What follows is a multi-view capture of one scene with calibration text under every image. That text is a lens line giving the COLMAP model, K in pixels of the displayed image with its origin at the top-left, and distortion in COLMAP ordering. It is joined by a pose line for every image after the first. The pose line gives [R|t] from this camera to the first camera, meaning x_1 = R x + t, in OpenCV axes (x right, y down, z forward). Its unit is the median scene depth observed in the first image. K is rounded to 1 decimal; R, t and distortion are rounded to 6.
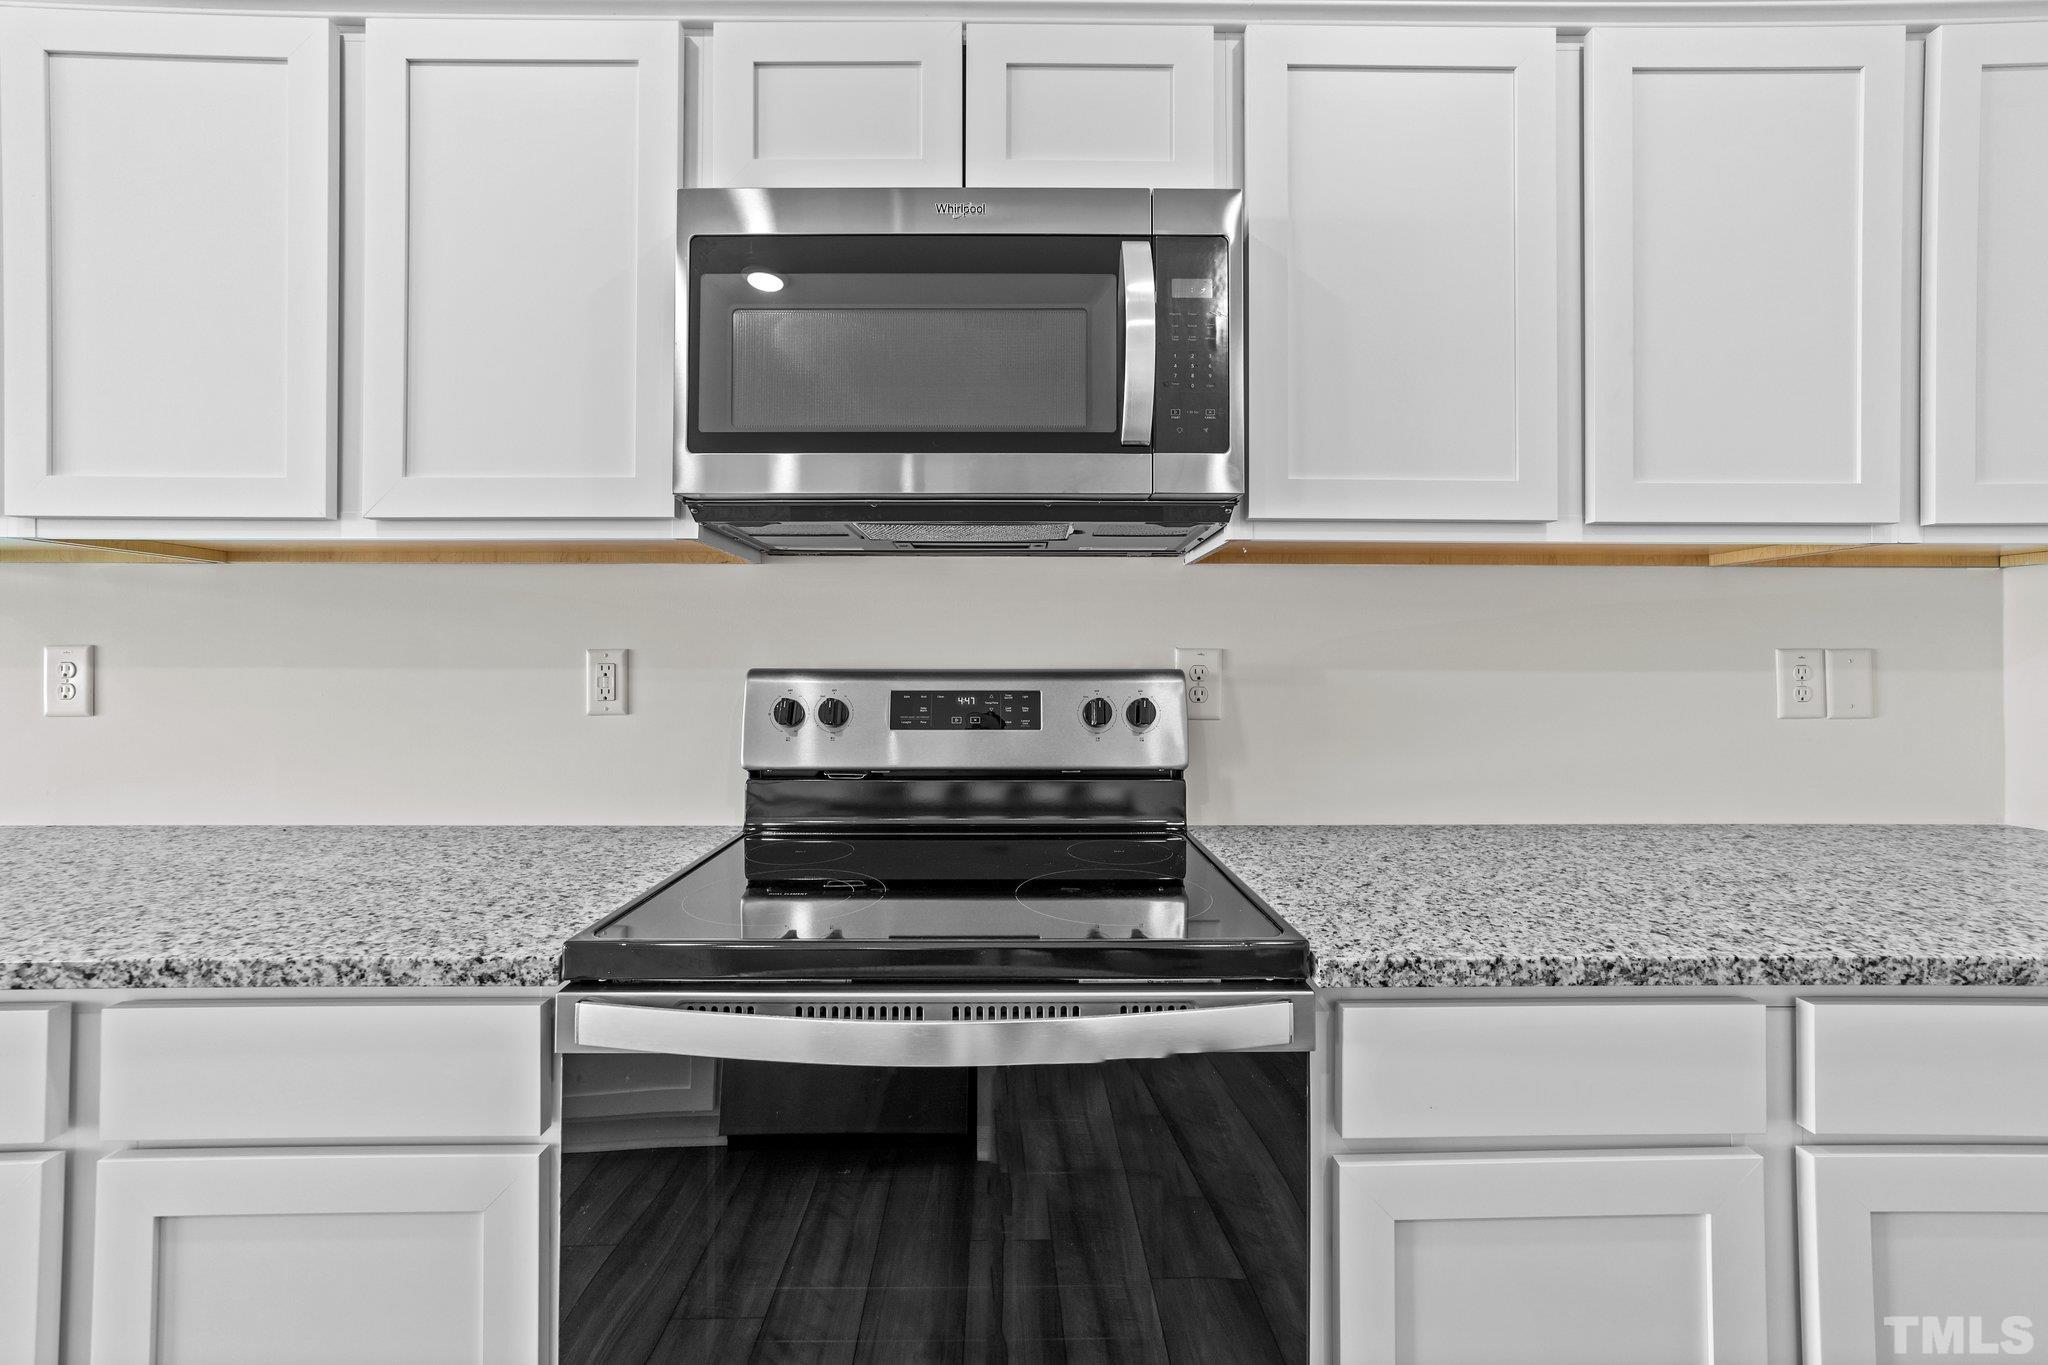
lens RADIAL K [[794.2, 0, 1016.9], [0, 794.2, 671.9], [0, 0, 1]] dist [0.002959, 0.000057]
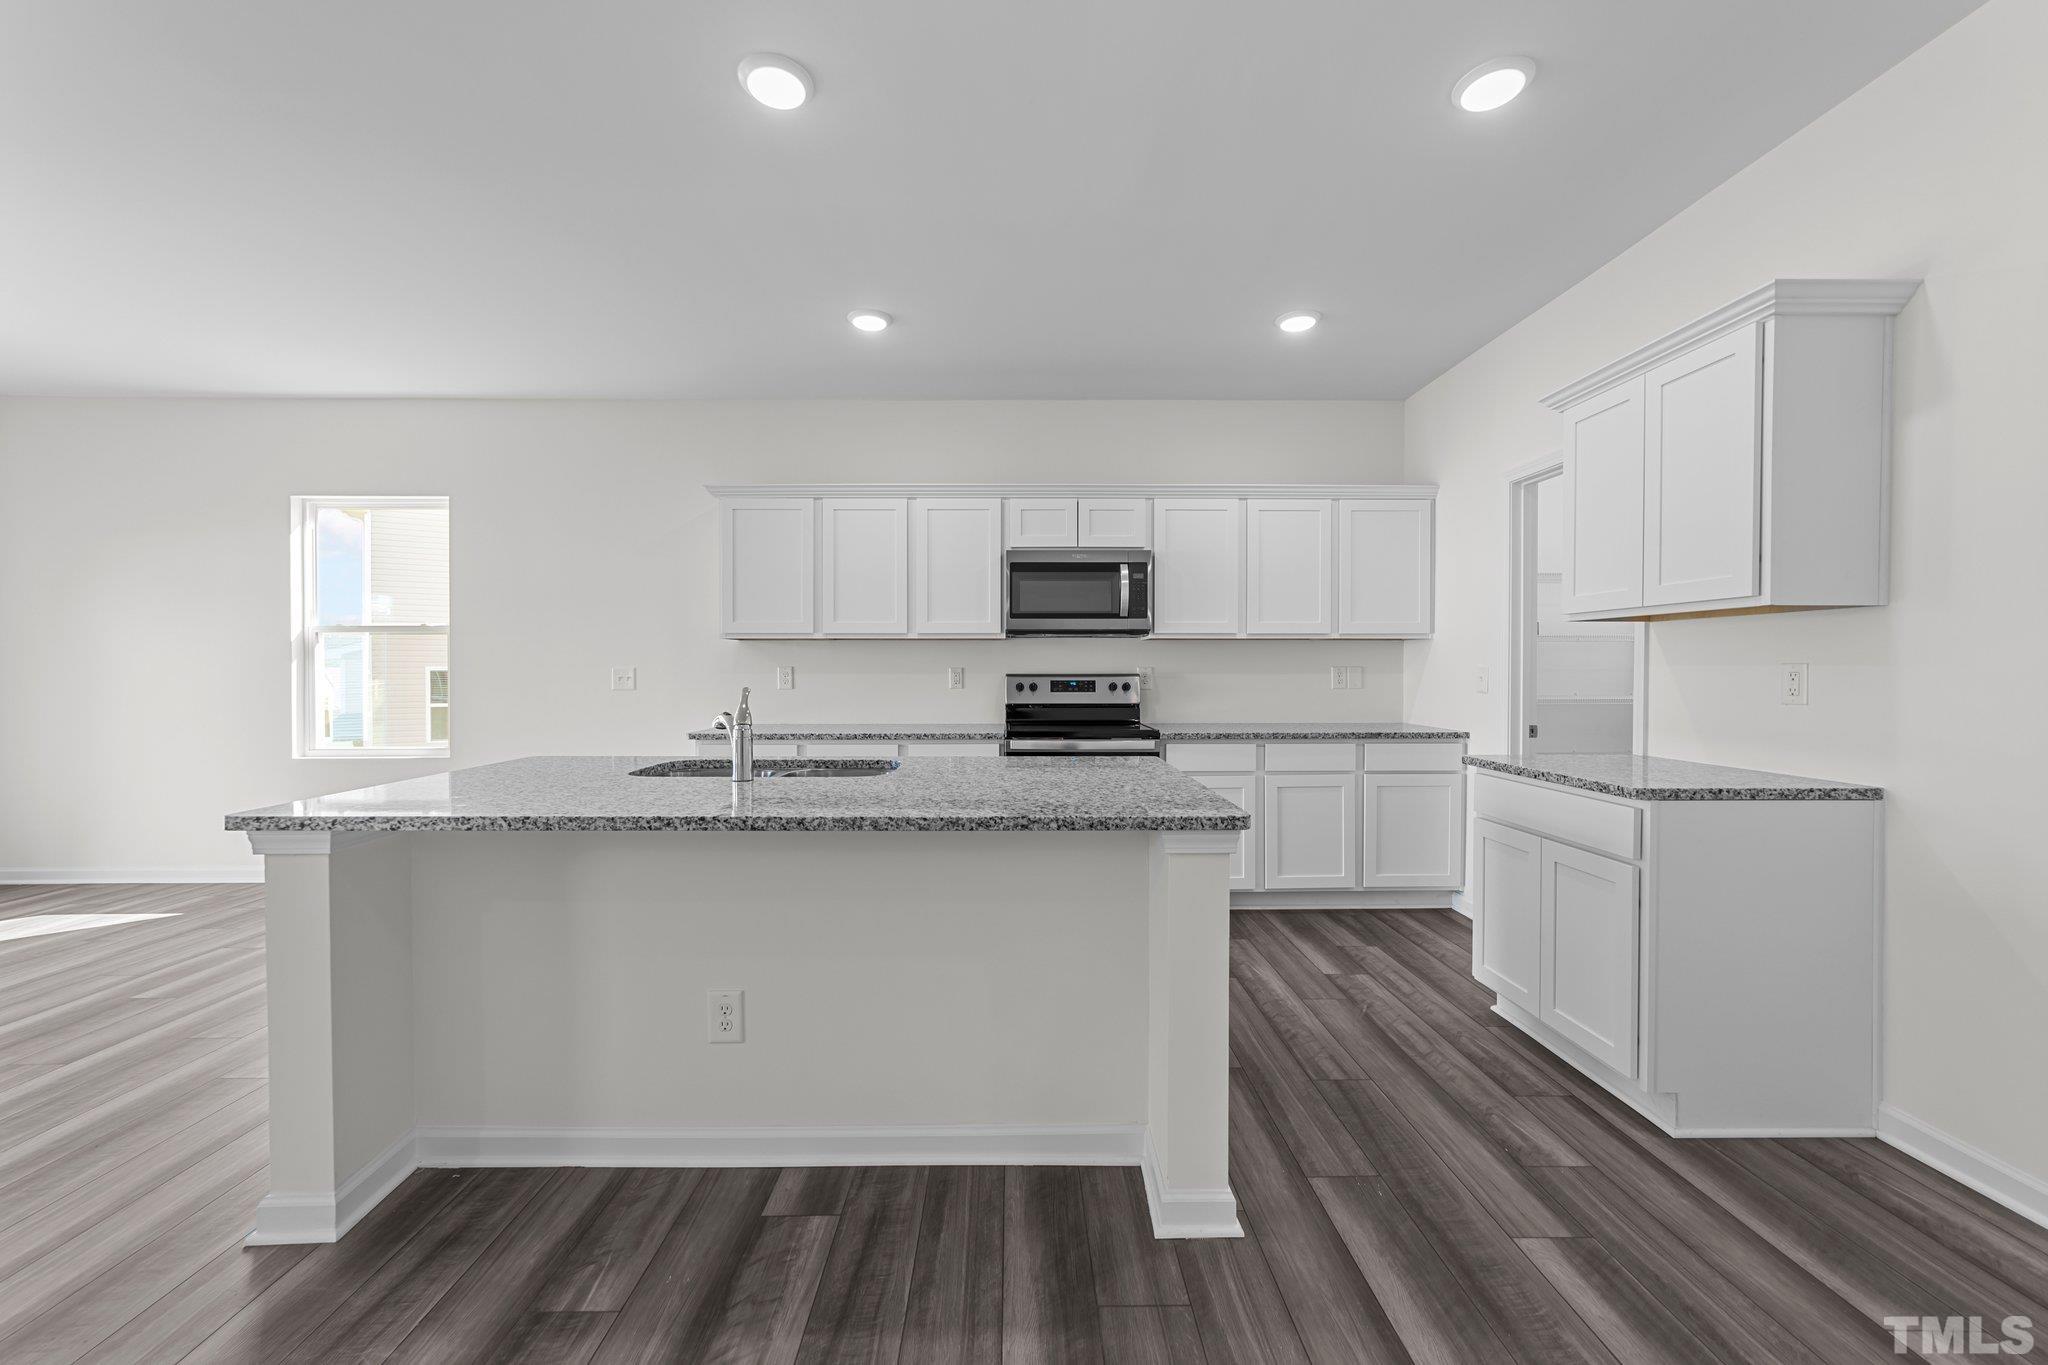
lens RADIAL K [[794.2, 0, 1028.3], [0, 794.2, 681.1], [0, 0, 1]] dist [0.002959, 0.000057]
pose [[0.999939, -0.002481, 0.010802, -0.327482], [0.002416, 0.999979, 0.006028, 0.007828], [-0.010817, -0.006002, 0.999923, -2.616544]]
